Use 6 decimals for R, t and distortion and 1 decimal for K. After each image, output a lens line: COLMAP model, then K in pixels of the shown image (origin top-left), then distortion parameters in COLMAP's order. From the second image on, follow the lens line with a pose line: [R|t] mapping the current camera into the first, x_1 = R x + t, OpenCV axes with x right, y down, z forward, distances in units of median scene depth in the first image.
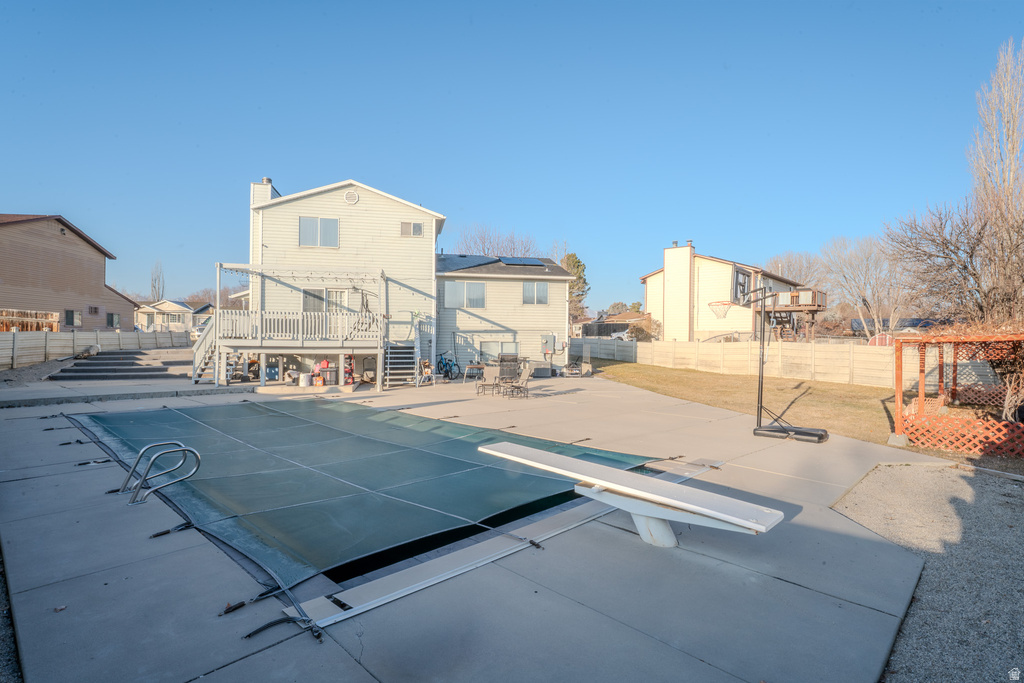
lens RADIAL K [[519.8, 0, 512.7], [0, 519.8, 341.0], [0, 0, 1]] dist [-0.000991, -0.000022]
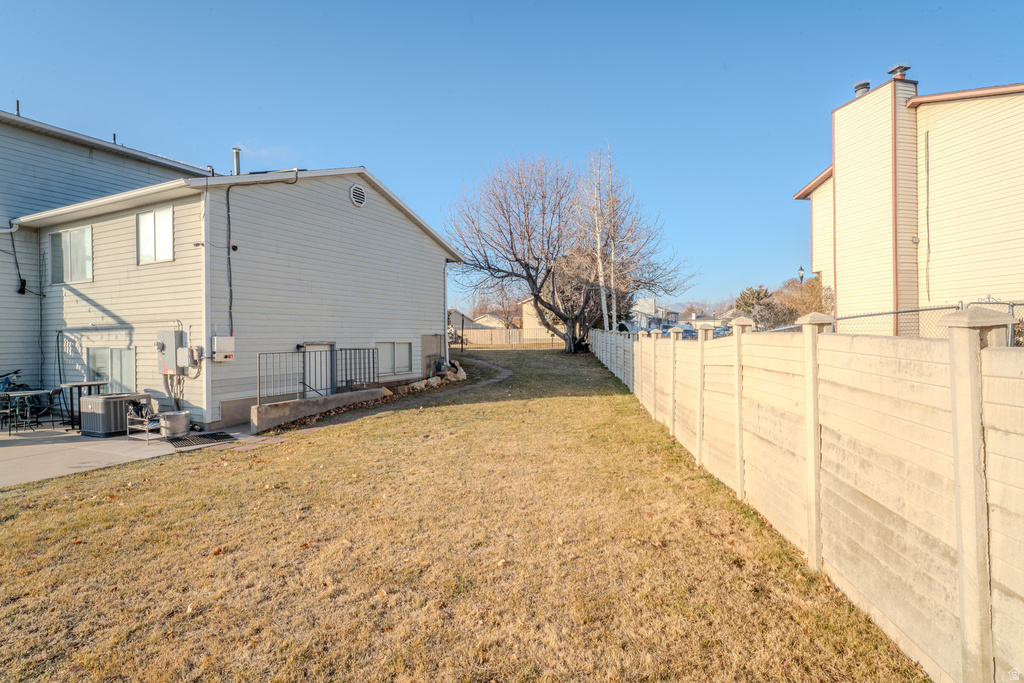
lens RADIAL K [[519.8, 0, 511.5], [0, 519.8, 342.1], [0, 0, 1]] dist [-0.000991, -0.000022]
pose [[0.784704, -0.017191, -0.619632, 0.553528], [0.014573, 0.999851, -0.009284, 0.004891], [0.619699, -0.001744, 0.784837, 0.851040]]
